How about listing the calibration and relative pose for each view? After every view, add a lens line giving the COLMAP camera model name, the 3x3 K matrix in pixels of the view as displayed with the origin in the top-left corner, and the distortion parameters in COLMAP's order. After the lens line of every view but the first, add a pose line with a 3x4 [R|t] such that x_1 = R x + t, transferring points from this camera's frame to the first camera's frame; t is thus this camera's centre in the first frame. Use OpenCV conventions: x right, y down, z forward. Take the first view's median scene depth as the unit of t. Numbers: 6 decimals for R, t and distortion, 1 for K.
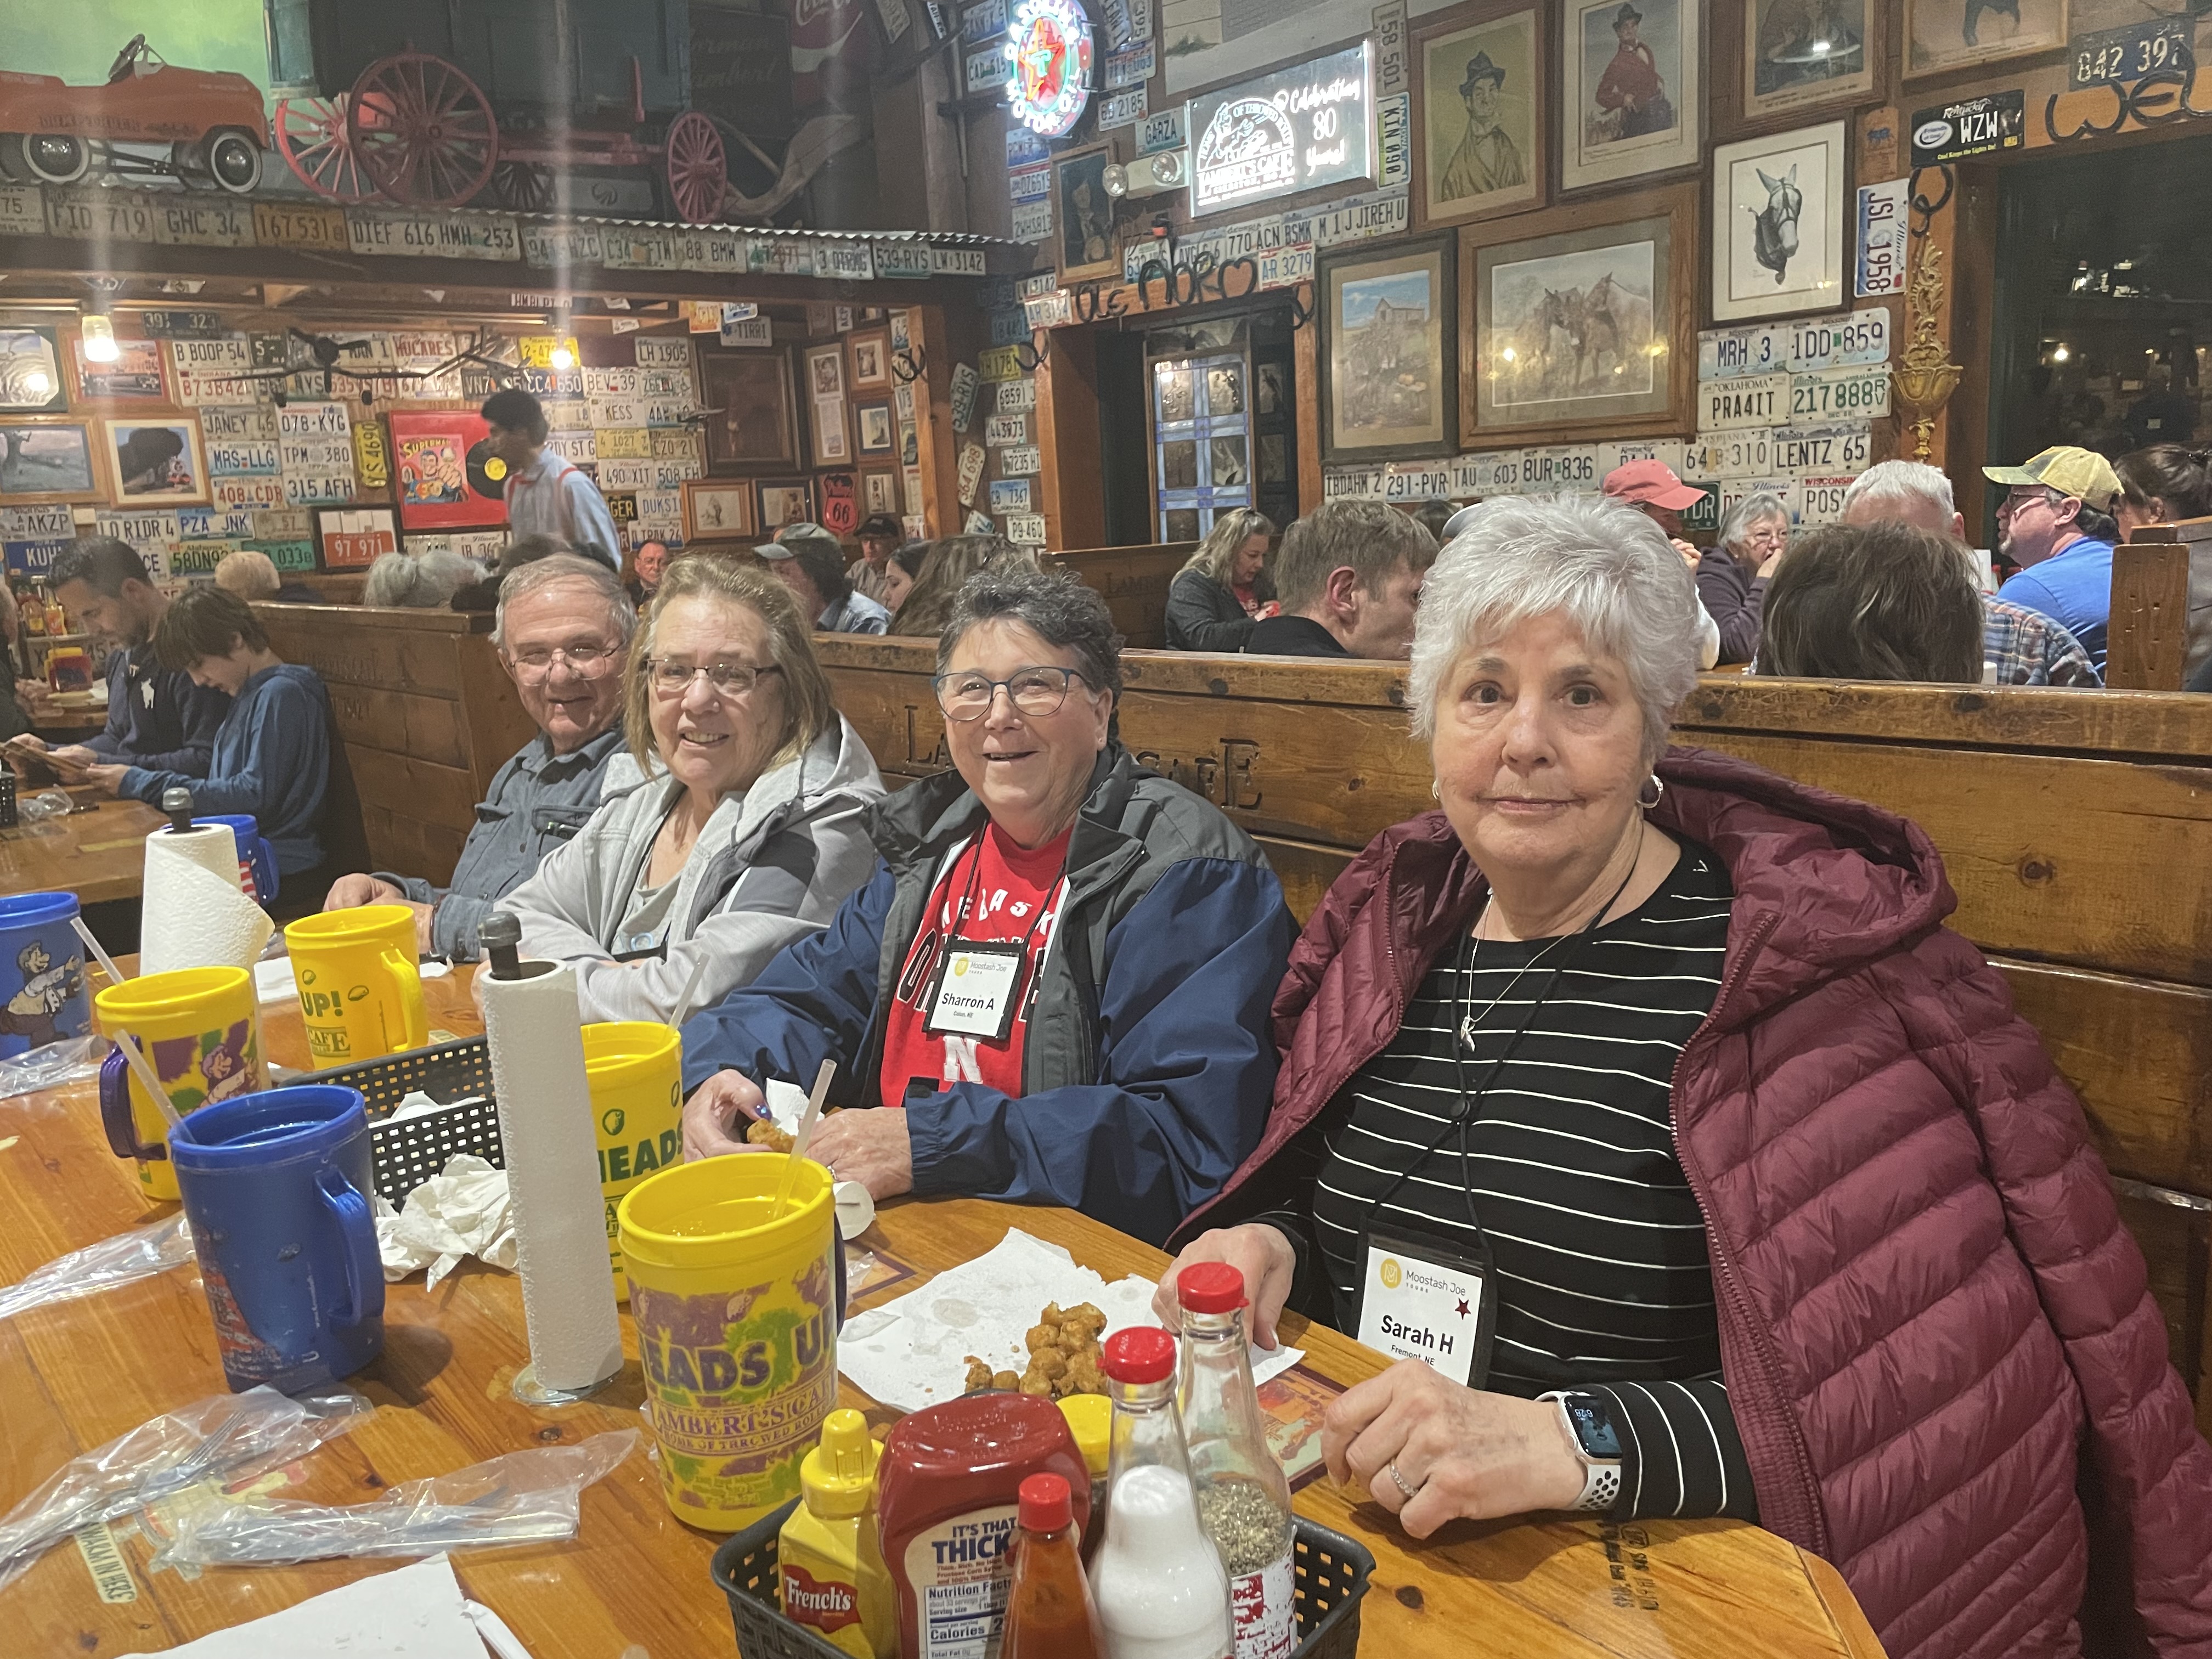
lens RADIAL K [[1682.5, 0, 1099.2], [0, 1682.5, 826.3], [0, 0, 1]] dist [0.090628, -0.123825]
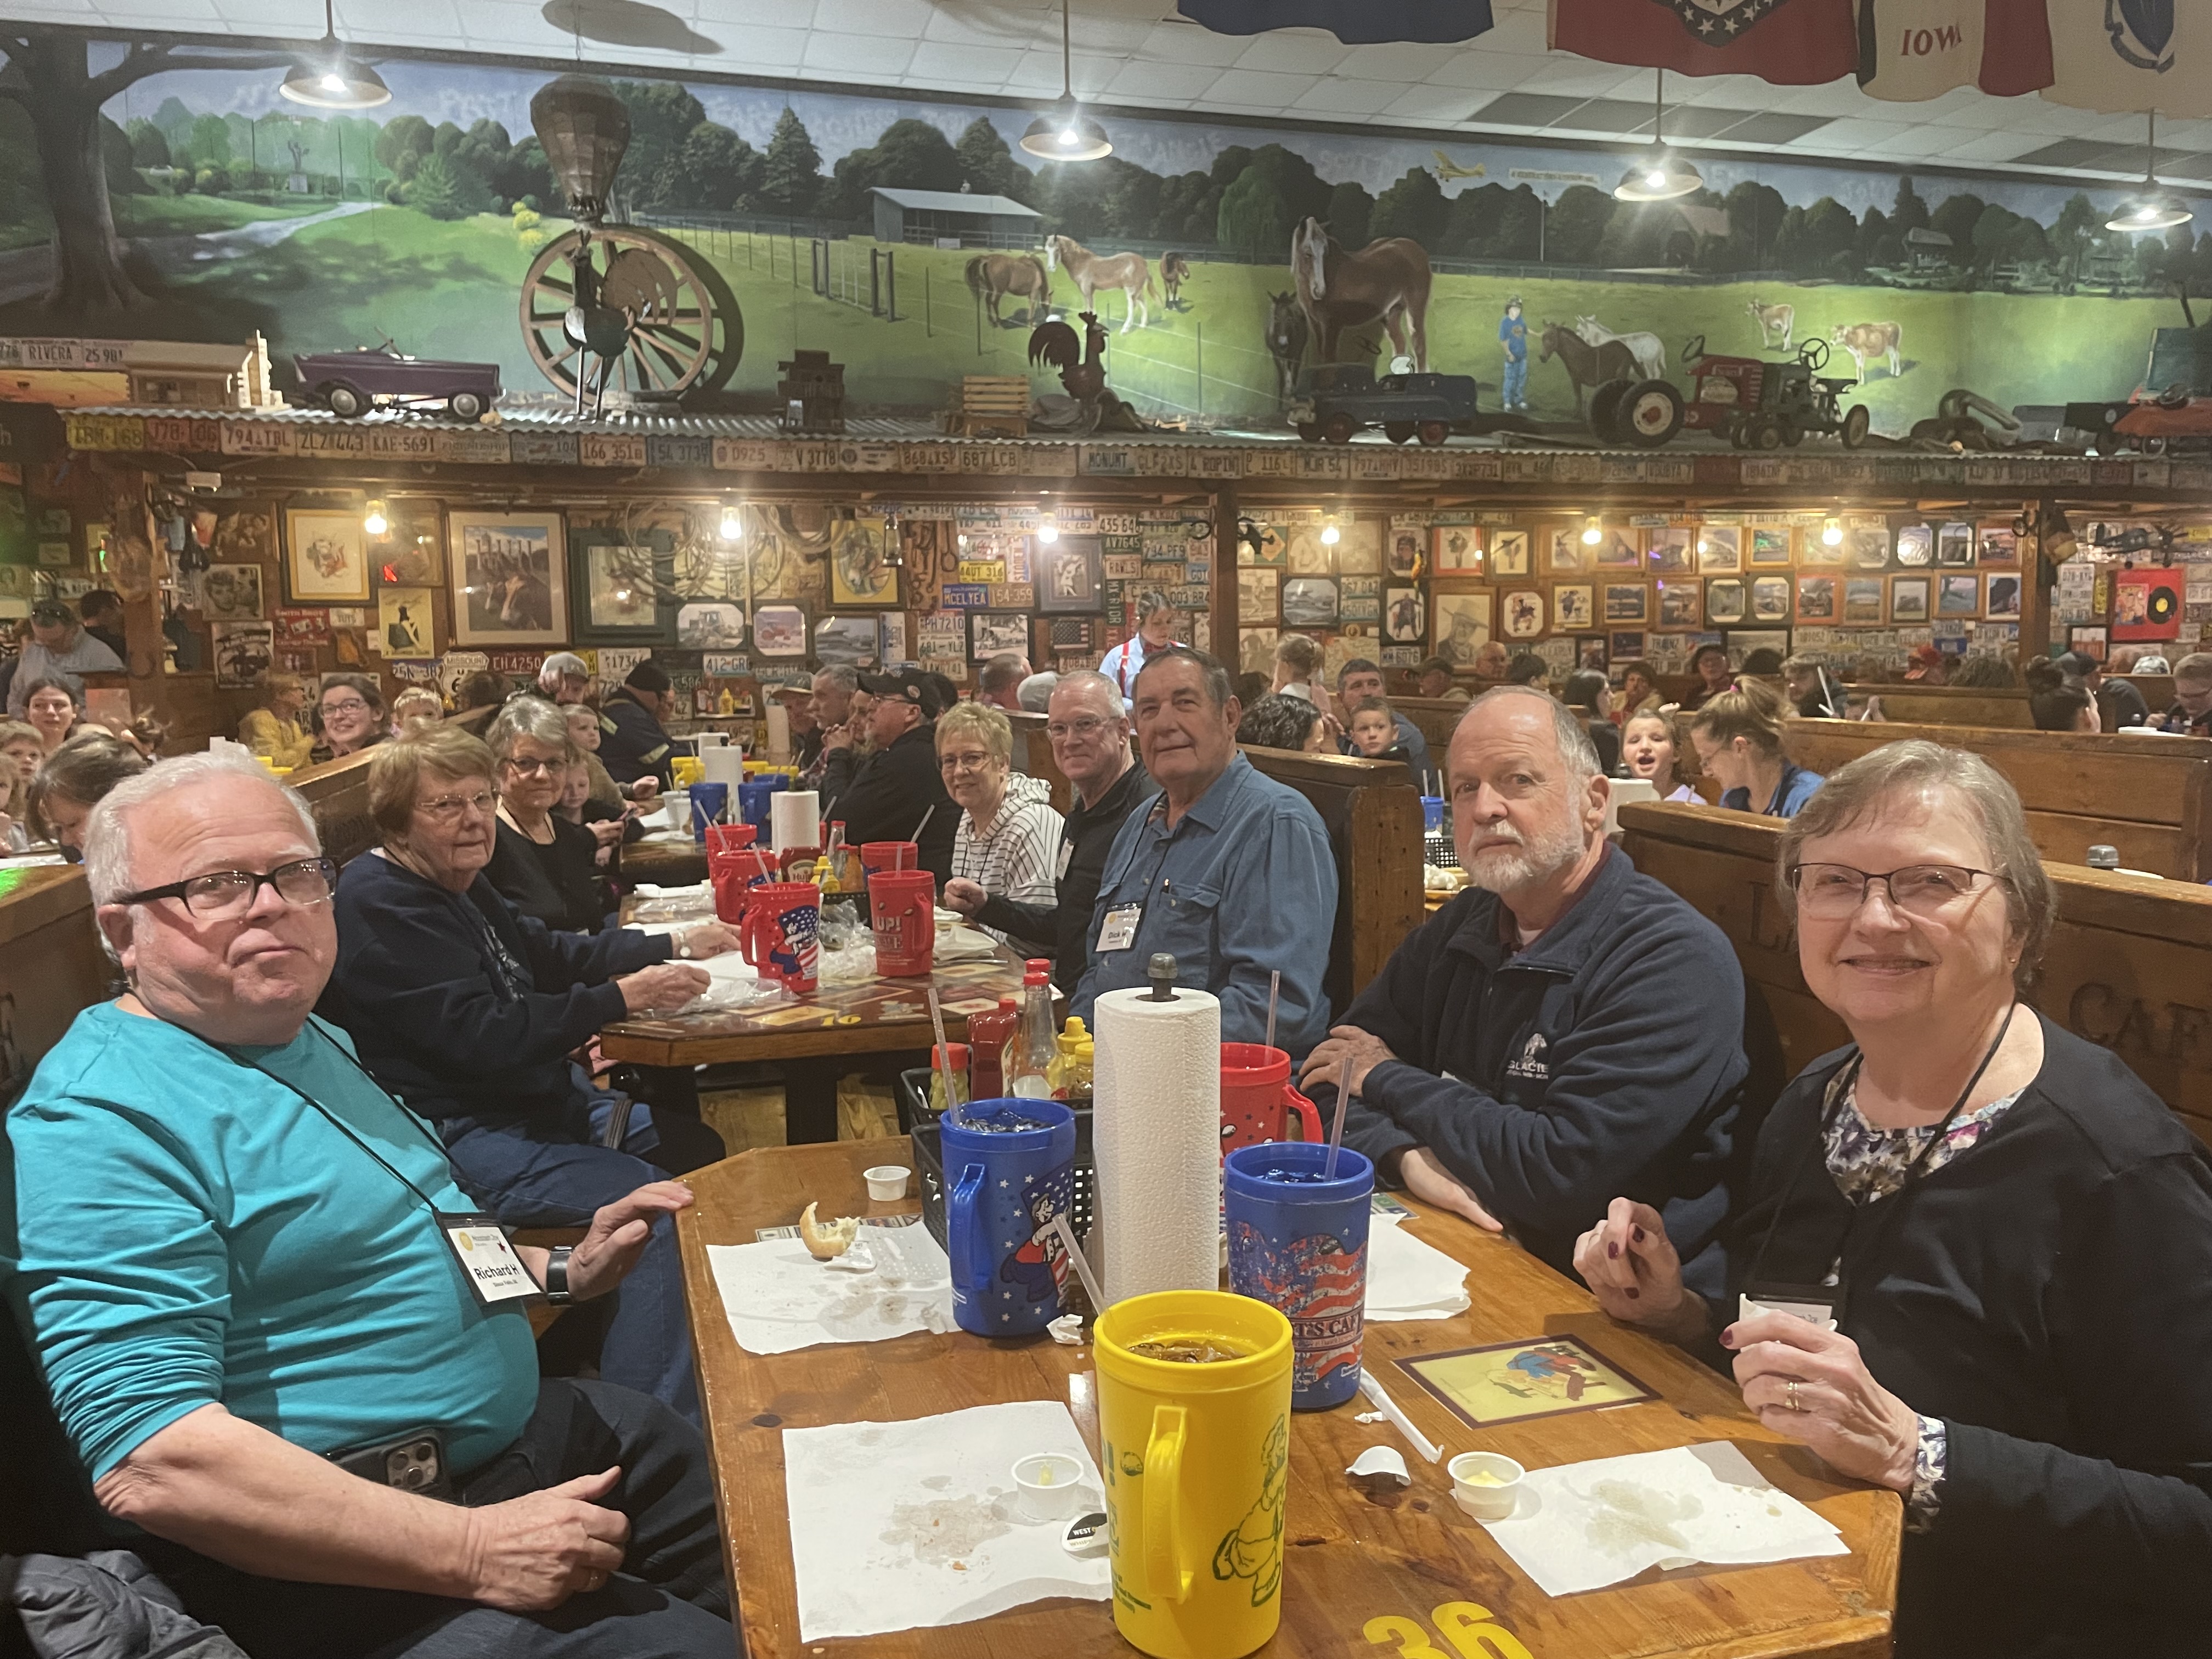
lens RADIAL K [[1683.7, 0, 1123.8], [0, 1683.7, 821.9], [0, 0, 1]] dist [0.090214, -0.125147]
pose [[0.906637, 0.085284, -0.413201, -0.616470], [-0.117533, 0.991642, -0.053216, 0.212361], [0.405209, 0.096813, 0.909083, -0.924534]]
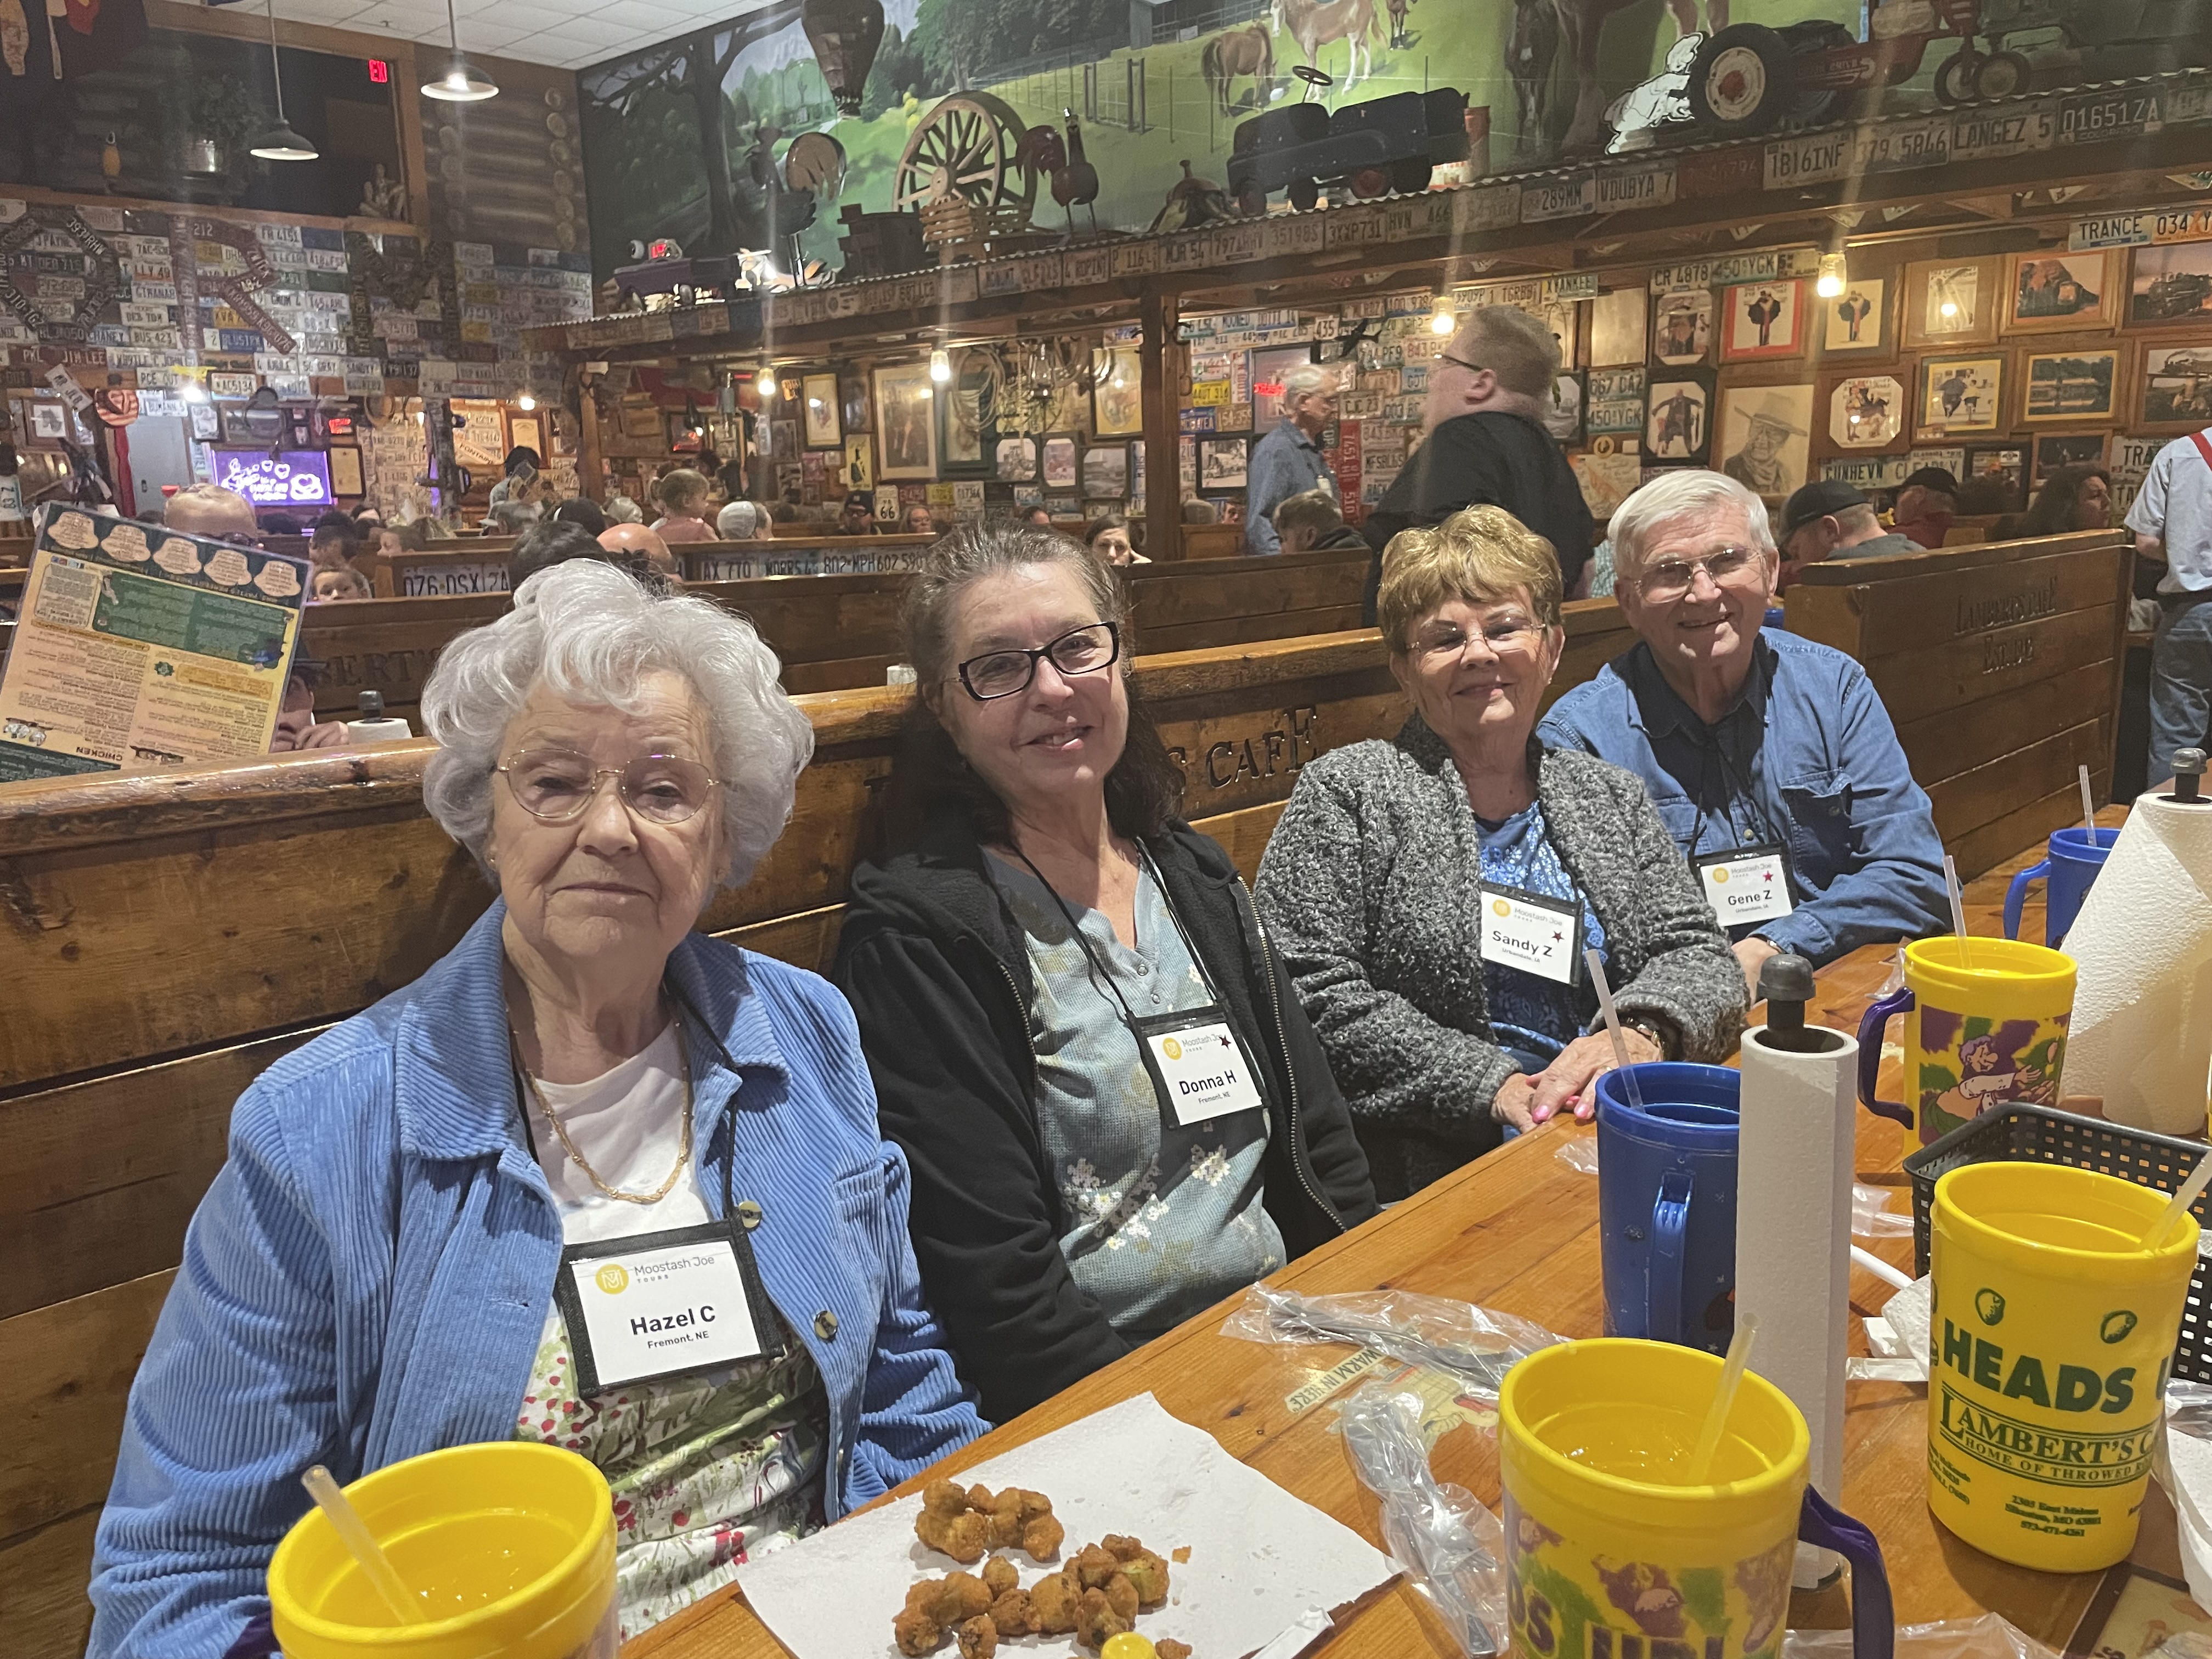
lens RADIAL K [[1682.1, 0, 1108.2], [0, 1682.1, 847.9], [0, 0, 1]] dist [0.081744, -0.112326]
pose [[0.111241, 0.256456, -0.960133, 0.050486], [-0.176161, 0.955918, 0.234920, -0.018214], [0.978056, 0.143006, 0.151515, 0.083369]]
